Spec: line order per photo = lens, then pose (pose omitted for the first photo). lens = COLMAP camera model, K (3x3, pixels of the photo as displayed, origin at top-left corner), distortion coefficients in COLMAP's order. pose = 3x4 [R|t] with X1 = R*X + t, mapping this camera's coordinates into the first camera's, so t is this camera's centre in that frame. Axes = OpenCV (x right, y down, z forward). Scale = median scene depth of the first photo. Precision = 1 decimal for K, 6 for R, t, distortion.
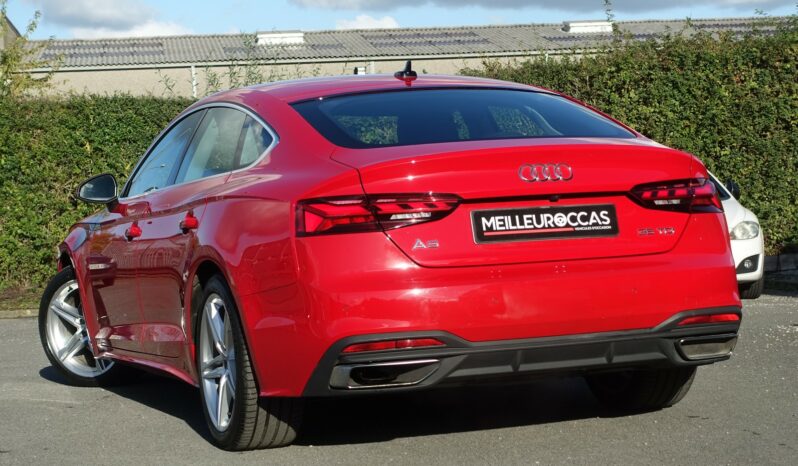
lens RADIAL K [[1646.3, 0, 345.3], [0, 1646.3, 208.0], [0, 0, 1]] dist [-0.045653, 0.000000]
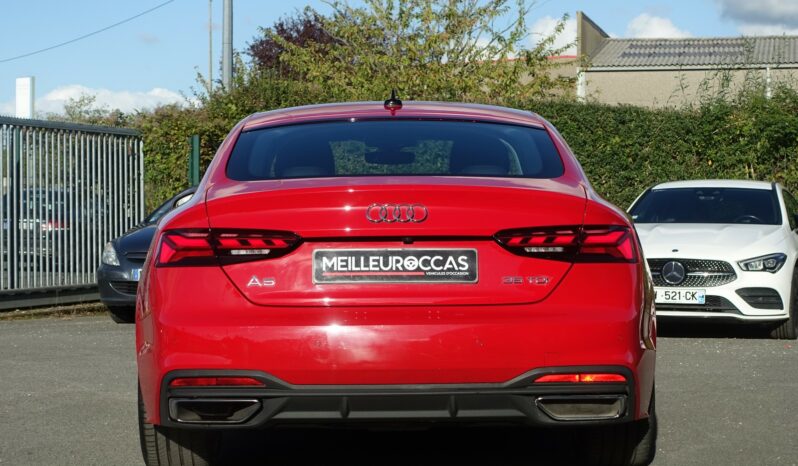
lens RADIAL K [[1646.3, 0, 400.3], [0, 1646.3, 230.2], [0, 0, 1]] dist [-0.045653, 0.000000]
pose [[0.950718, 0.044368, -0.306867, 0.416472], [-0.040121, 0.998992, 0.020137, -0.030869], [0.307451, -0.006832, 0.951539, 0.089280]]
